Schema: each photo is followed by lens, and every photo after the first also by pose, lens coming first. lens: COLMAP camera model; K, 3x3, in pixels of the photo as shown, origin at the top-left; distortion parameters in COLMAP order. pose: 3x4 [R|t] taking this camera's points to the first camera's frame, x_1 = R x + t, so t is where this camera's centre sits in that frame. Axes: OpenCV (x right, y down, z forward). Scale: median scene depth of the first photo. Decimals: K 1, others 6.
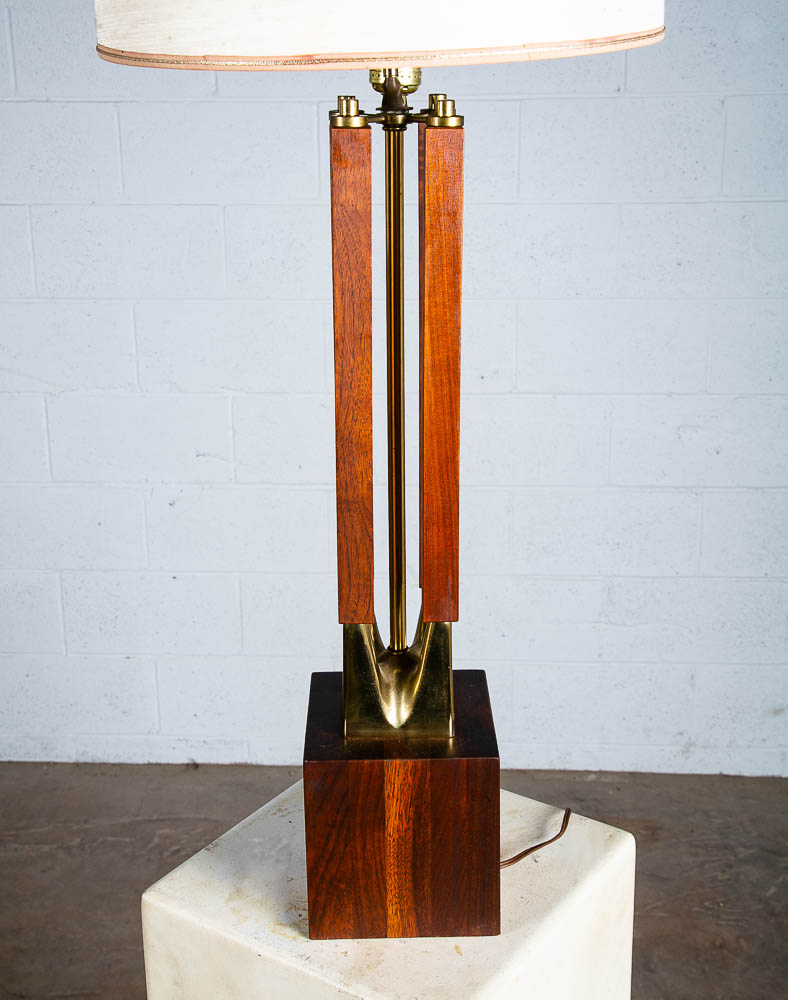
lens RADIAL K [[1402.5, 0, 391.0], [0, 1402.5, 464.5], [0, 0, 1]] dist [0.074080, 0.000000]
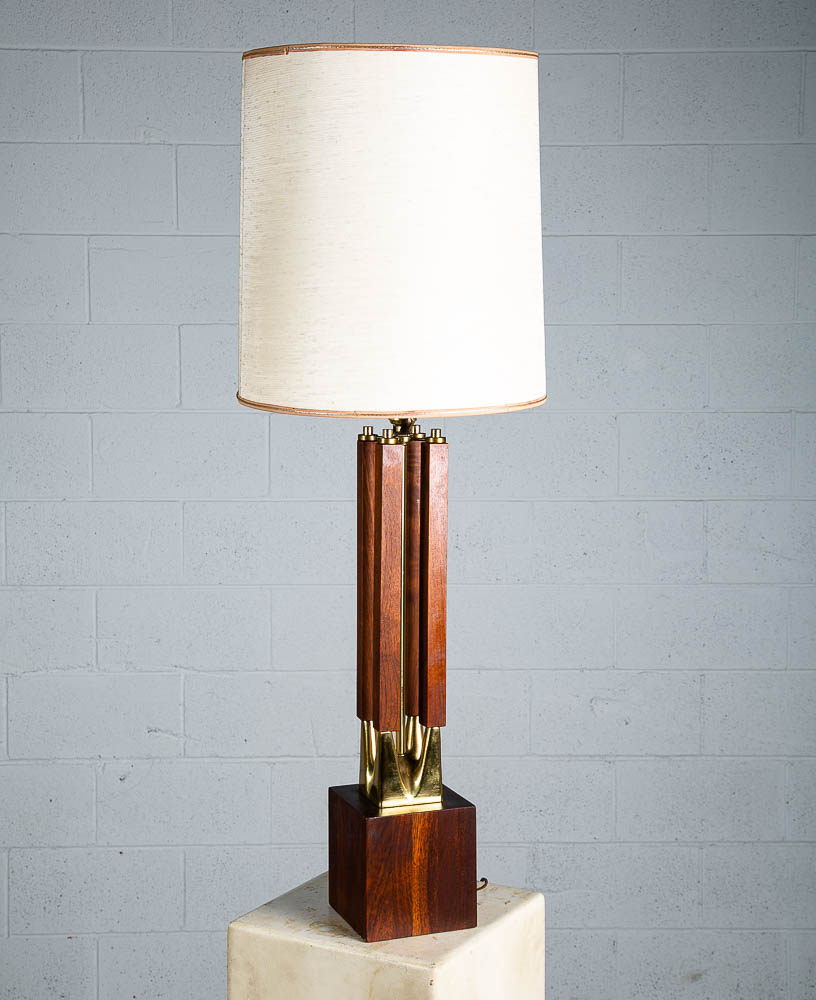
lens RADIAL K [[1797.4, 0, 403.4], [0, 1797.4, 493.0], [0, 0, 1]] dist [0.198215, 0.000000]
pose [[0.996645, 0.003925, 0.081755, -0.061829], [0.012349, 0.980204, -0.197602, 0.096167], [-0.080912, 0.197949, 0.976867, -0.423881]]
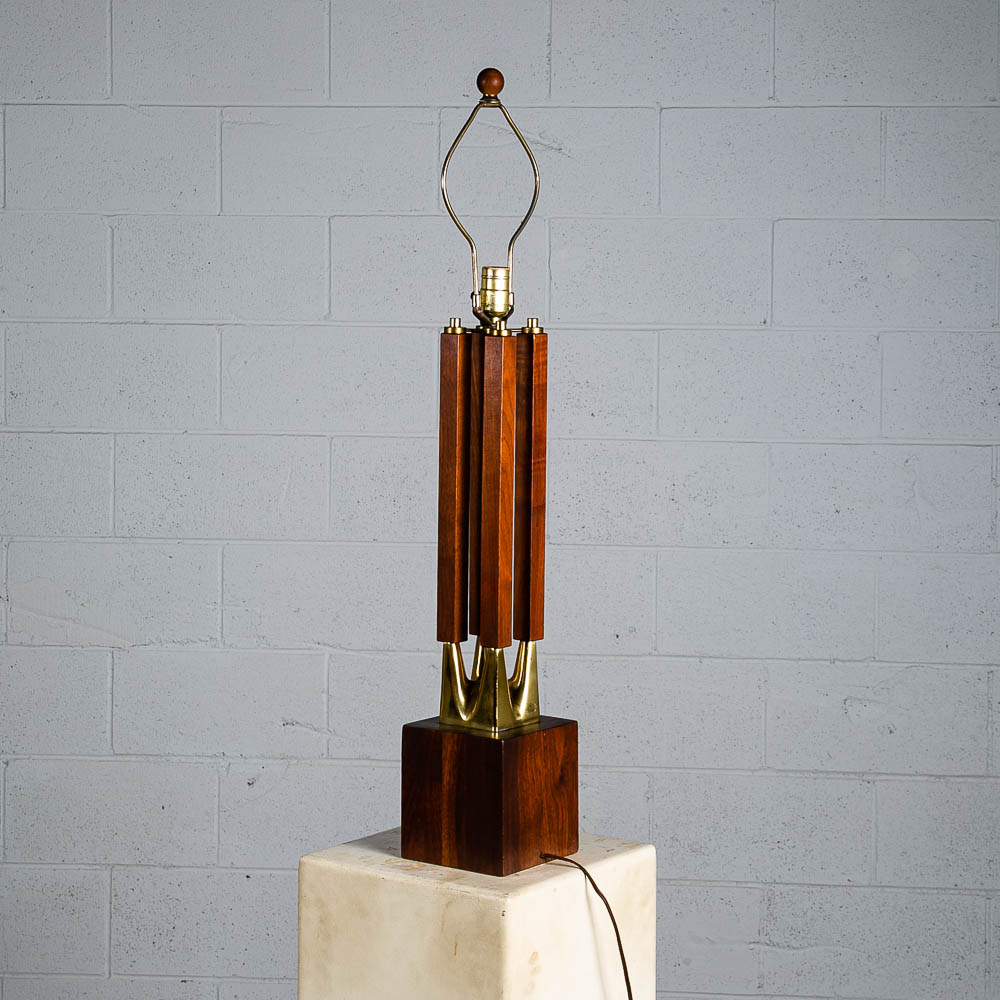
lens RADIAL K [[2829.3, 0, 496.8], [0, 2829.3, 390.4], [0, 0, 1]] dist [0.251307, 0.000000]
pose [[0.999400, 0.020251, -0.028113, 0.037864], [-0.026250, 0.972153, -0.232870, 0.207518], [0.022615, 0.233468, 0.972101, -0.770094]]
